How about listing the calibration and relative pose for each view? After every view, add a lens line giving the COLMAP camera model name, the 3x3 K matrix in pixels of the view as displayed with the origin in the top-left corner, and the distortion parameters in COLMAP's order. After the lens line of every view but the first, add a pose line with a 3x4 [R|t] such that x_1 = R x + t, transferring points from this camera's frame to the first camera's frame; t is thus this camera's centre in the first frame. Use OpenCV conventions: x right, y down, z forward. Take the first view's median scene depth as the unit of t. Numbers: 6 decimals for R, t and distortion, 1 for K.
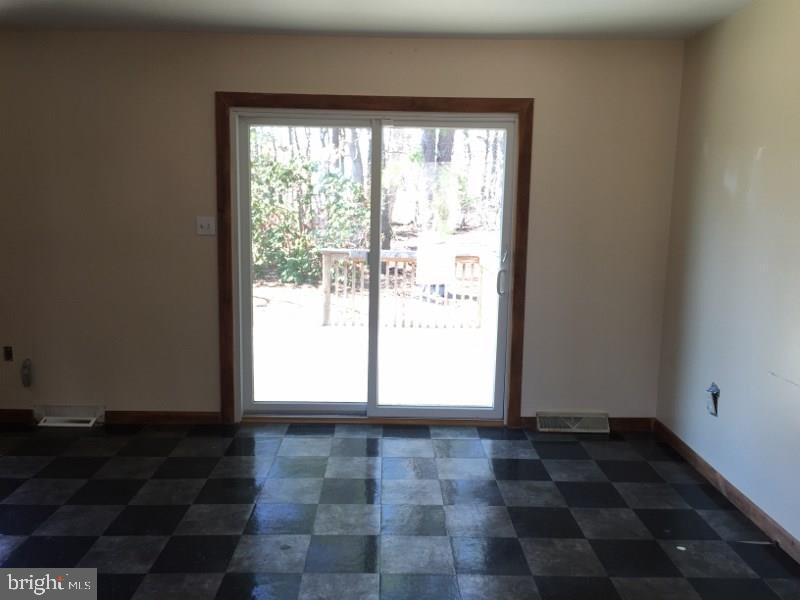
lens RADIAL K [[677.0, 0, 401.0], [0, 677.0, 294.4], [0, 0, 1]] dist [0.093527, -0.124723]
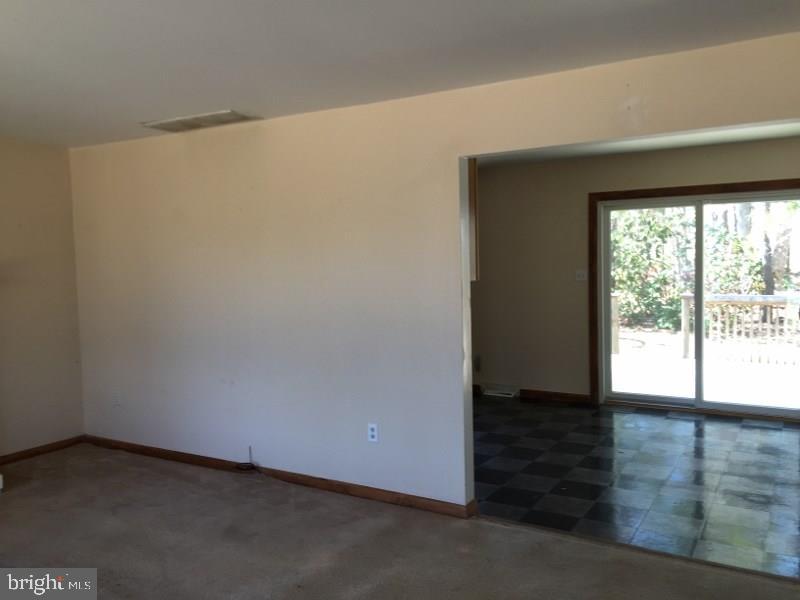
lens RADIAL K [[677.0, 0, 401.0], [0, 677.0, 294.4], [0, 0, 1]] dist [0.093527, -0.124723]
pose [[0.849887, -0.009284, -0.526883, 0.056578], [-0.033558, 0.996862, -0.071696, 0.020966], [0.525896, 0.078614, 0.846908, -0.165648]]
